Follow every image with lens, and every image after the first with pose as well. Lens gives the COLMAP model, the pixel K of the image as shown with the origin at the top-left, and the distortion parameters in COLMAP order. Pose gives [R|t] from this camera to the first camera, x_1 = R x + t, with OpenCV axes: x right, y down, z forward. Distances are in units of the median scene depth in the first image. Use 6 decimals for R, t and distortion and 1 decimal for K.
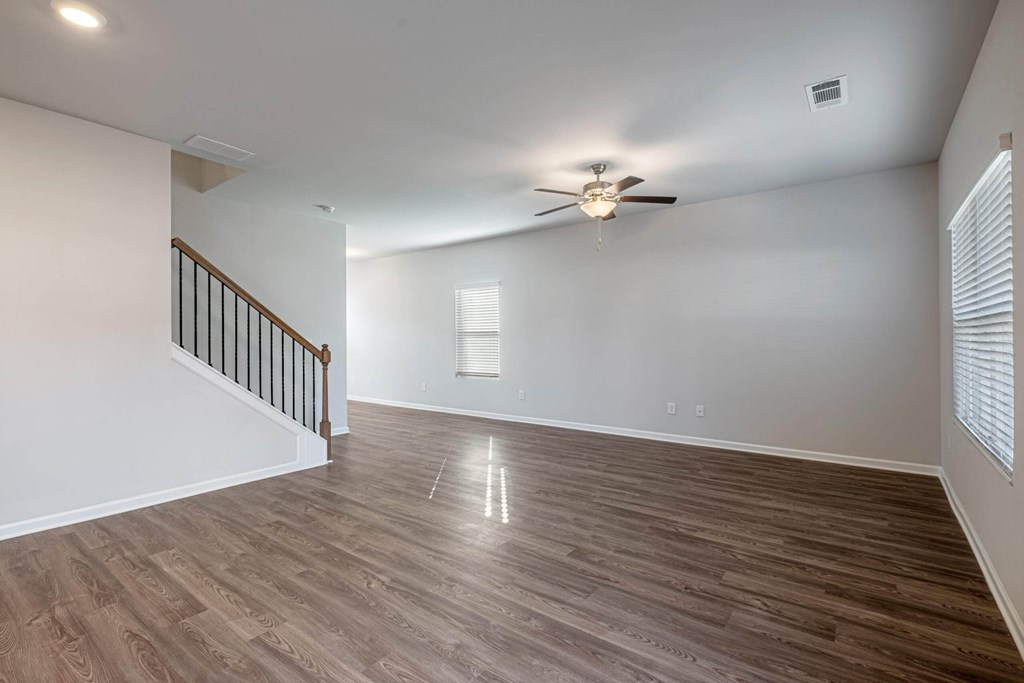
lens RADIAL K [[461.8, 0, 518.5], [0, 461.8, 337.3], [0, 0, 1]] dist [-0.000226, -0.000502]
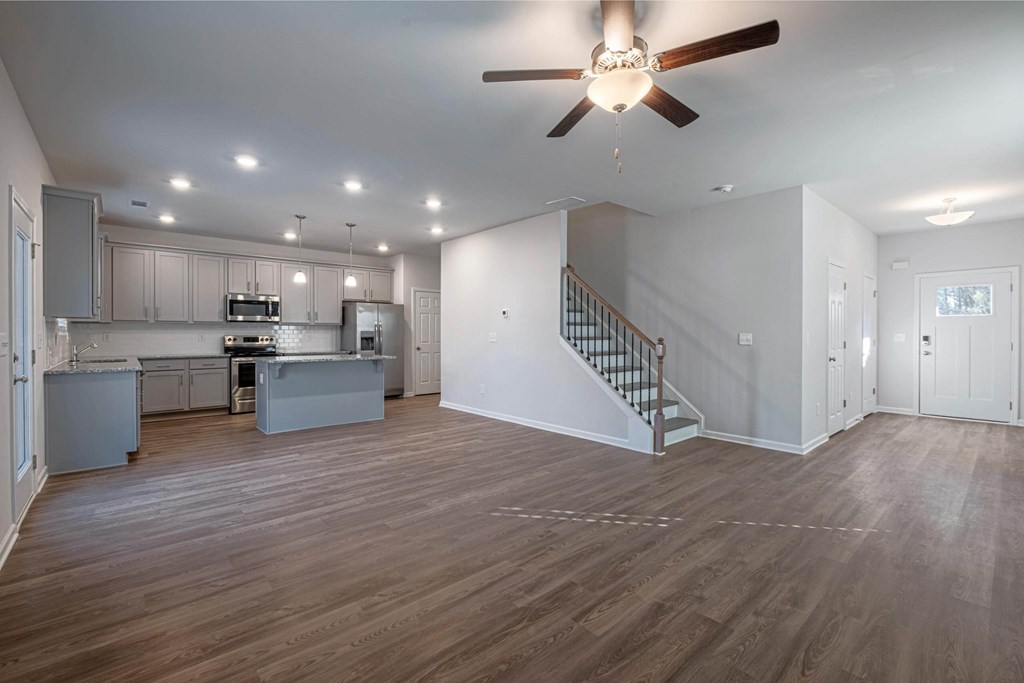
lens RADIAL K [[456.9, 0, 483.6], [0, 456.9, 345.4], [0, 0, 1]] dist [-0.007255, 0.000350]
pose [[-0.240318, 0.032952, -0.970135, 1.079129], [-0.000587, 0.999419, 0.034092, -0.005648], [0.970694, 0.008762, -0.240159, 1.444366]]
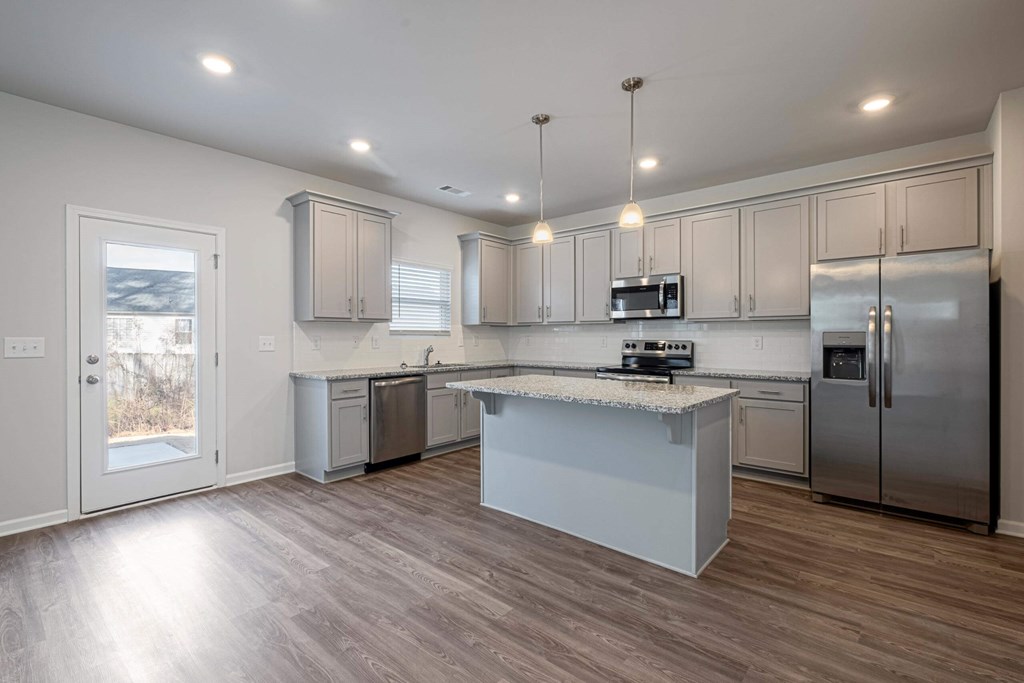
lens RADIAL K [[461.8, 0, 515.2], [0, 461.8, 339.3], [0, 0, 1]] dist [-0.000226, -0.000502]
pose [[-0.998988, 0.008007, 0.044256, -0.792628], [0.008324, 0.999941, 0.006986, 0.009030], [-0.044197, 0.007348, -0.998996, 1.266322]]
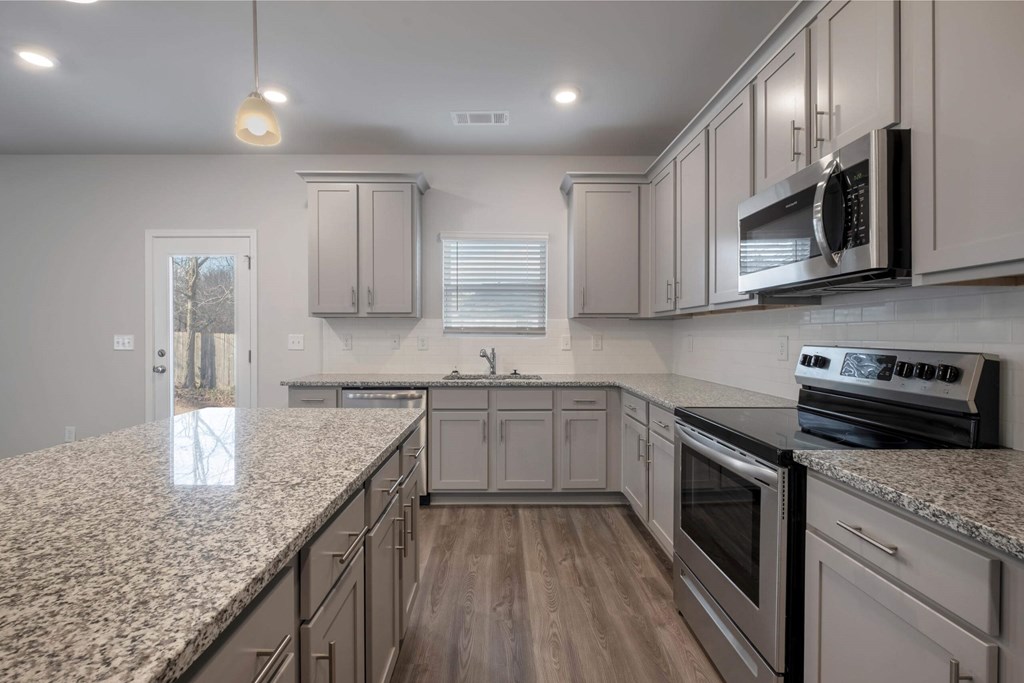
lens RADIAL K [[464.9, 0, 516.4], [0, 464.9, 334.3], [0, 0, 1]] dist [-0.010606, 0.000522]
pose [[-0.621387, 0.006355, 0.783478, -1.482814], [0.003315, 0.999979, -0.005483, 0.013087], [-0.783496, -0.000810, -0.621396, 0.175880]]
